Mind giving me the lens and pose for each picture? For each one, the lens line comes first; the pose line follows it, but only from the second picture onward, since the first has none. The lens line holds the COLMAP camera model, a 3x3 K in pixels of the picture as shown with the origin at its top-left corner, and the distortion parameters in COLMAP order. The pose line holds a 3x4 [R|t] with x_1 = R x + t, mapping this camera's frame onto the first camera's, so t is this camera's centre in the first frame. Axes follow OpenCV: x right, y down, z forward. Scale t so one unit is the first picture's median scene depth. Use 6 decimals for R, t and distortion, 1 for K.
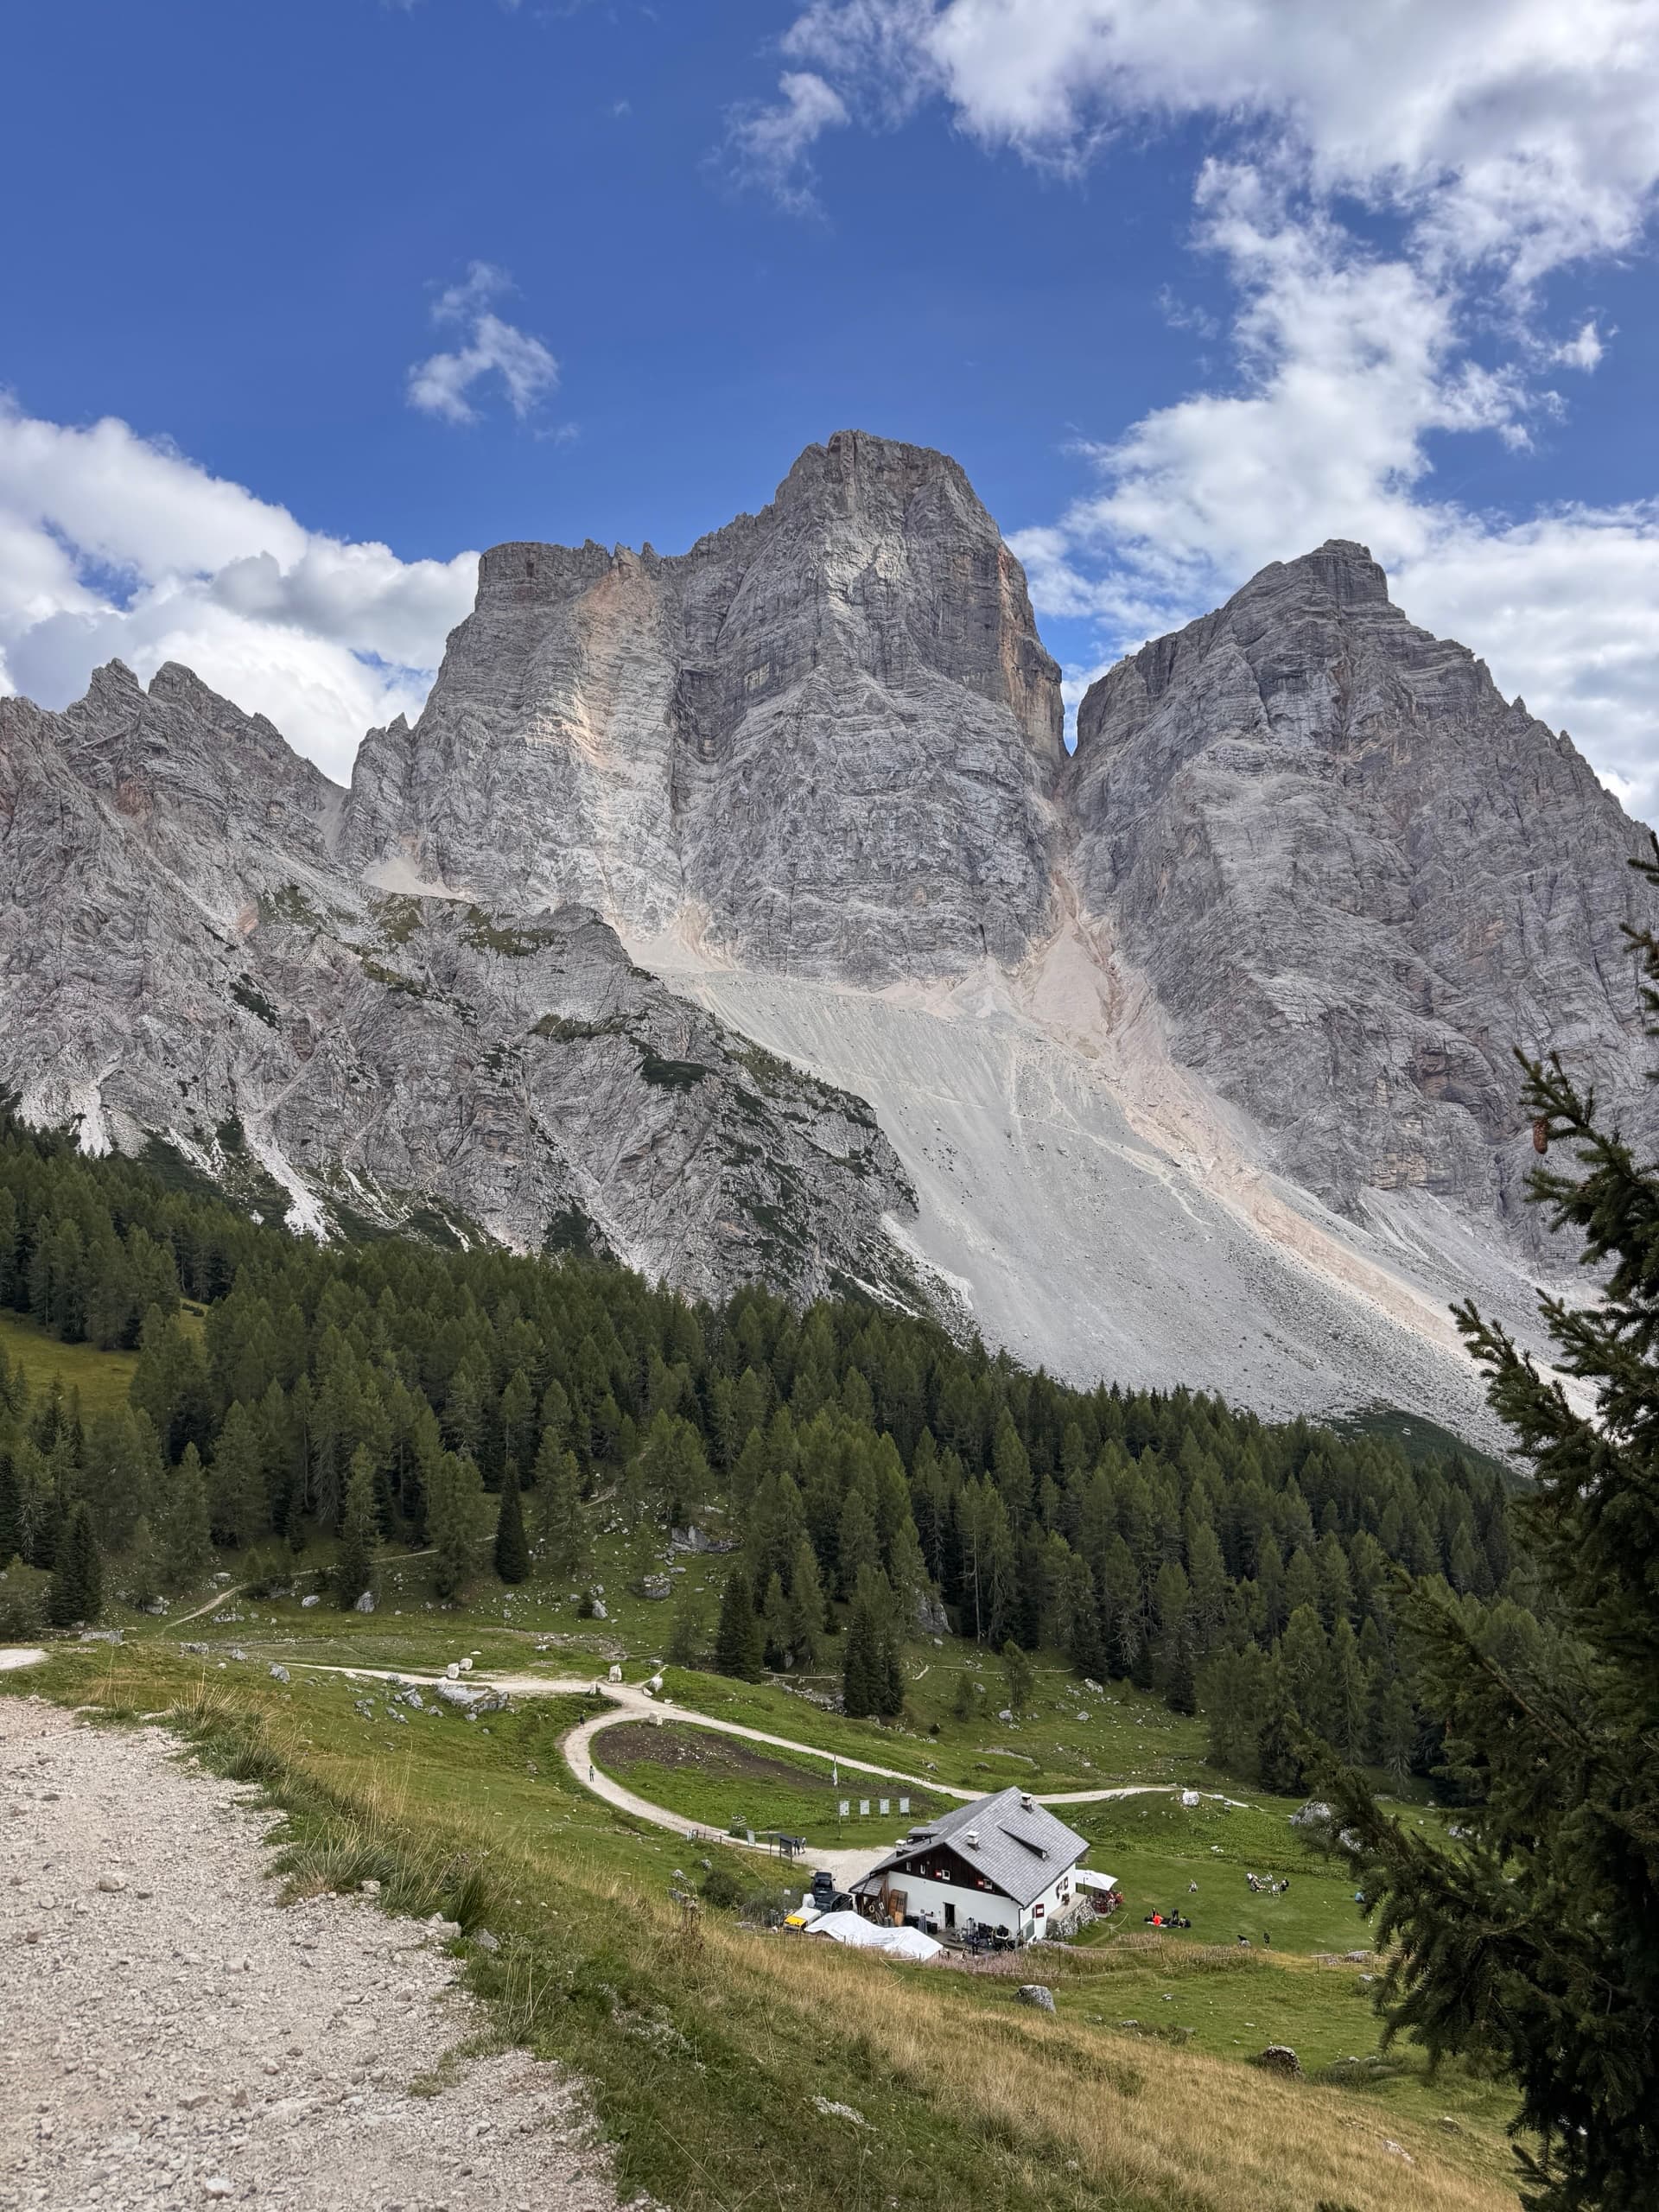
lens RADIAL K [[1596.5, 0, 820.5], [0, 1596.5, 1100.5], [0, 0, 1]] dist [0.088641, 0.005462]
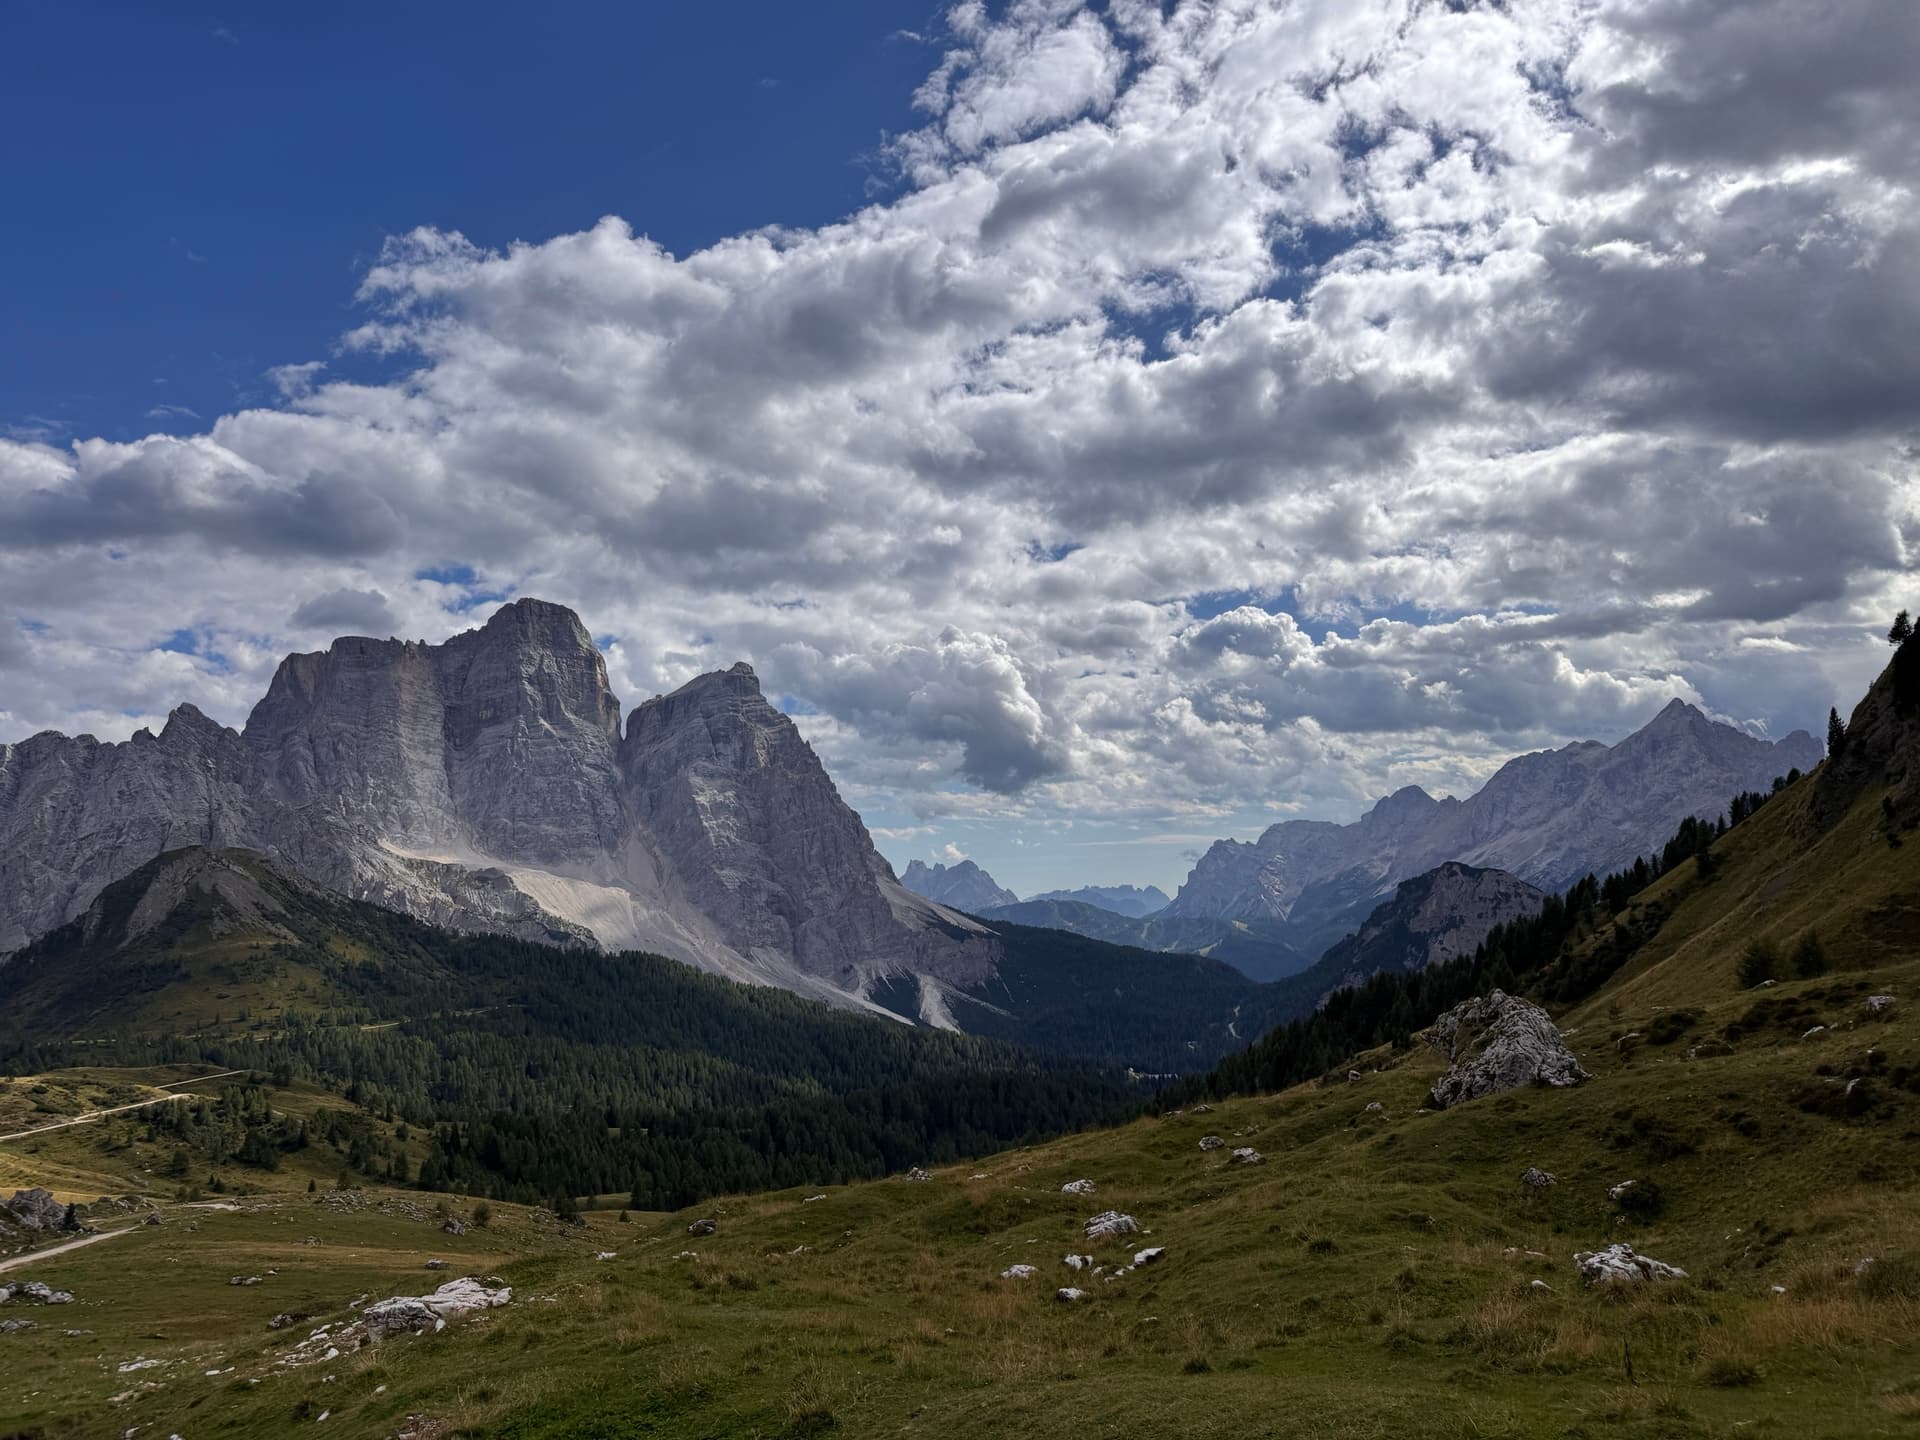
lens RADIAL K [[1385.7, 0, 950.4], [0, 1385.7, 710.1], [0, 0, 1]] dist [0.088641, 0.005462]
pose [[0.890455, 0.026638, 0.454291, -0.366785], [0.004150, 0.997768, -0.066640, -0.148660], [-0.455052, 0.061225, 0.888358, -1.050004]]
